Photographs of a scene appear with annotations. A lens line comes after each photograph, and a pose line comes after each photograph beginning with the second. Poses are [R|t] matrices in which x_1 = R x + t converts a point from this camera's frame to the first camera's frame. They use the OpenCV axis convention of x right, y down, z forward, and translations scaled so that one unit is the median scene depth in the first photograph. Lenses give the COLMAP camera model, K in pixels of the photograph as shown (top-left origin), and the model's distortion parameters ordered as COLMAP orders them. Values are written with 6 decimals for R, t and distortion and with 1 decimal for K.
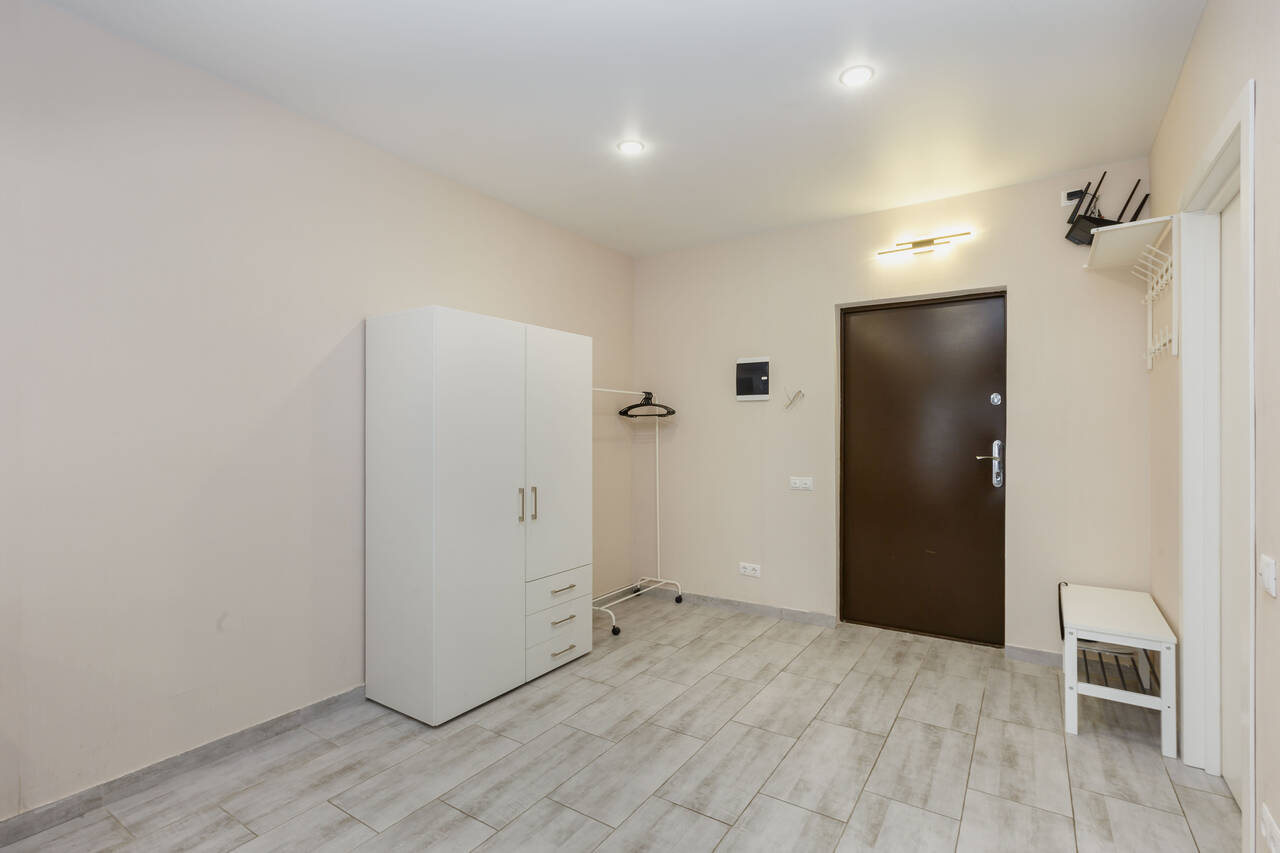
lens RADIAL K [[571.9, 0, 676.4], [0, 571.9, 435.2], [0, 0, 1]] dist [-0.003791, 0.004666]
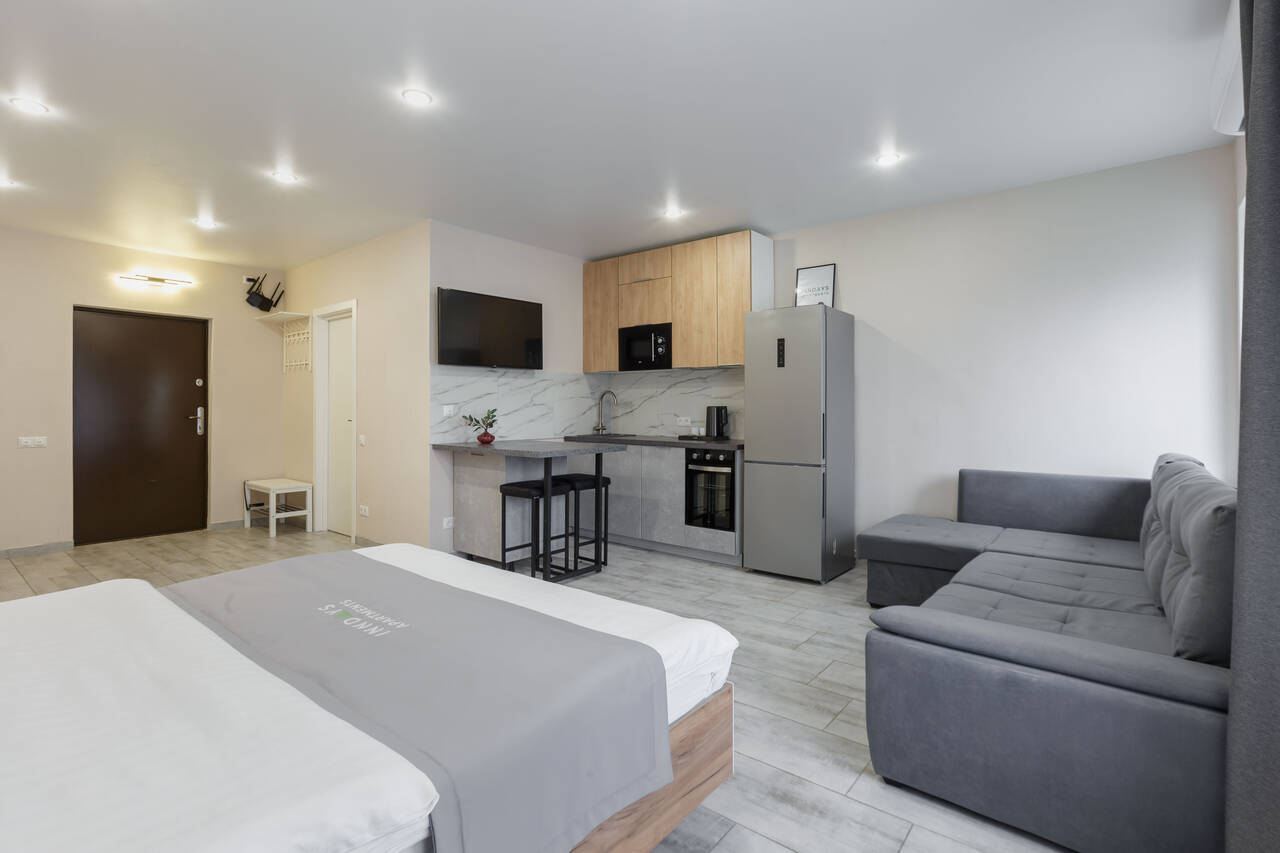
lens RADIAL K [[571.9, 0, 665.9], [0, 571.9, 406.1], [0, 0, 1]] dist [-0.003791, 0.004666]
pose [[0.100375, 0.010768, 0.994891, -1.077786], [0.010138, 0.999878, -0.011845, 0.044199], [-0.994898, 0.011275, 0.100253, -0.584875]]
